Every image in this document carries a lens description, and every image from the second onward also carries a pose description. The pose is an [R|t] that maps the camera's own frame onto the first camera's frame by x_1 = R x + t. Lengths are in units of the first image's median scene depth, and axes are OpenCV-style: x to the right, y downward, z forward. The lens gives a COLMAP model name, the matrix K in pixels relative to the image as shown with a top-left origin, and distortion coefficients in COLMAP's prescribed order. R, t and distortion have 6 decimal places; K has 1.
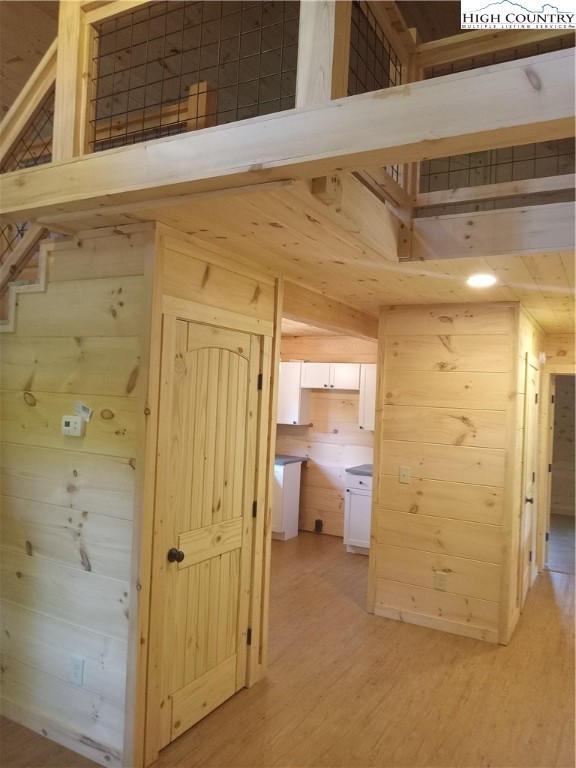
lens RADIAL K [[564.5, 0, 291.9], [0, 564.5, 389.1], [0, 0, 1]] dist [-0.012373, -0.002244]
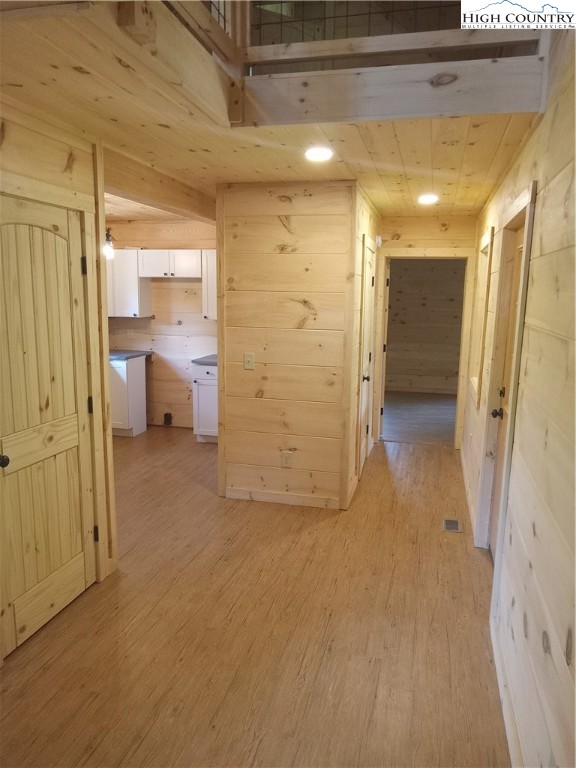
lens RADIAL K [[564.5, 0, 289.0], [0, 564.5, 386.9], [0, 0, 1]] dist [-0.012373, -0.002244]
pose [[0.965843, -0.071032, 0.249200, 0.022895], [0.024488, 0.982412, 0.185116, 0.020135], [-0.257967, -0.172690, 0.950595, 0.036164]]
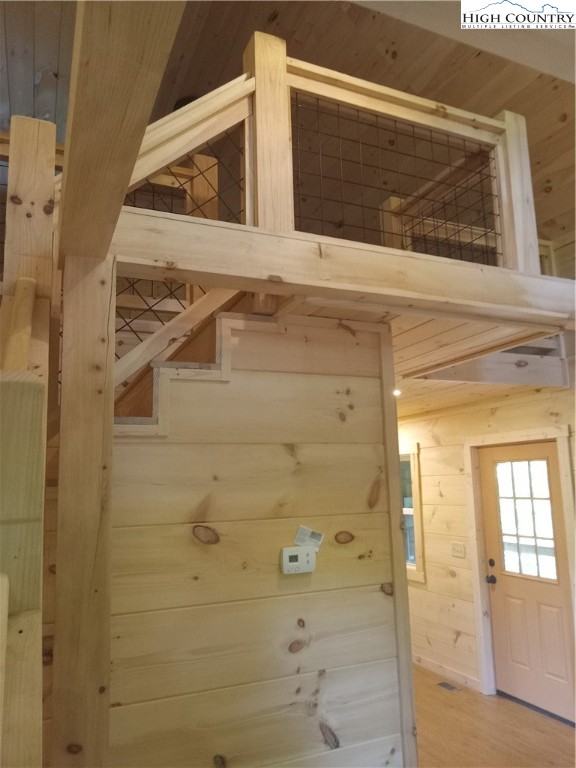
lens RADIAL K [[564.5, 0, 290.6], [0, 564.5, 389.1], [0, 0, 1]] dist [-0.012373, -0.002244]
pose [[0.610704, 0.065596, 0.789138, -0.881336], [0.054371, 0.990738, -0.124430, -0.061143], [-0.789990, 0.118896, 0.601481, 0.447870]]
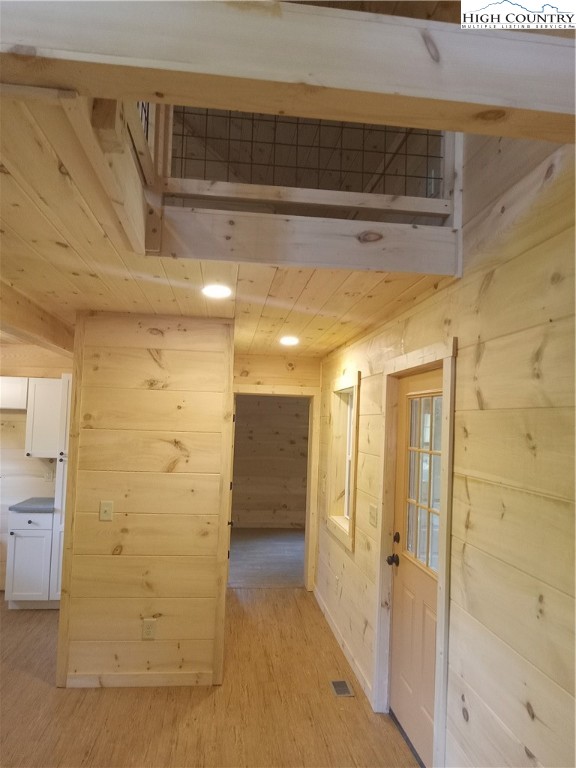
lens RADIAL K [[564.5, 0, 288.0], [0, 564.5, 387.4], [0, 0, 1]] dist [-0.012373, -0.002244]
pose [[0.814315, 0.019670, 0.580089, -0.104470], [-0.000577, 0.999453, -0.033080, -0.007832], [-0.580423, 0.026603, 0.813881, 0.214159]]
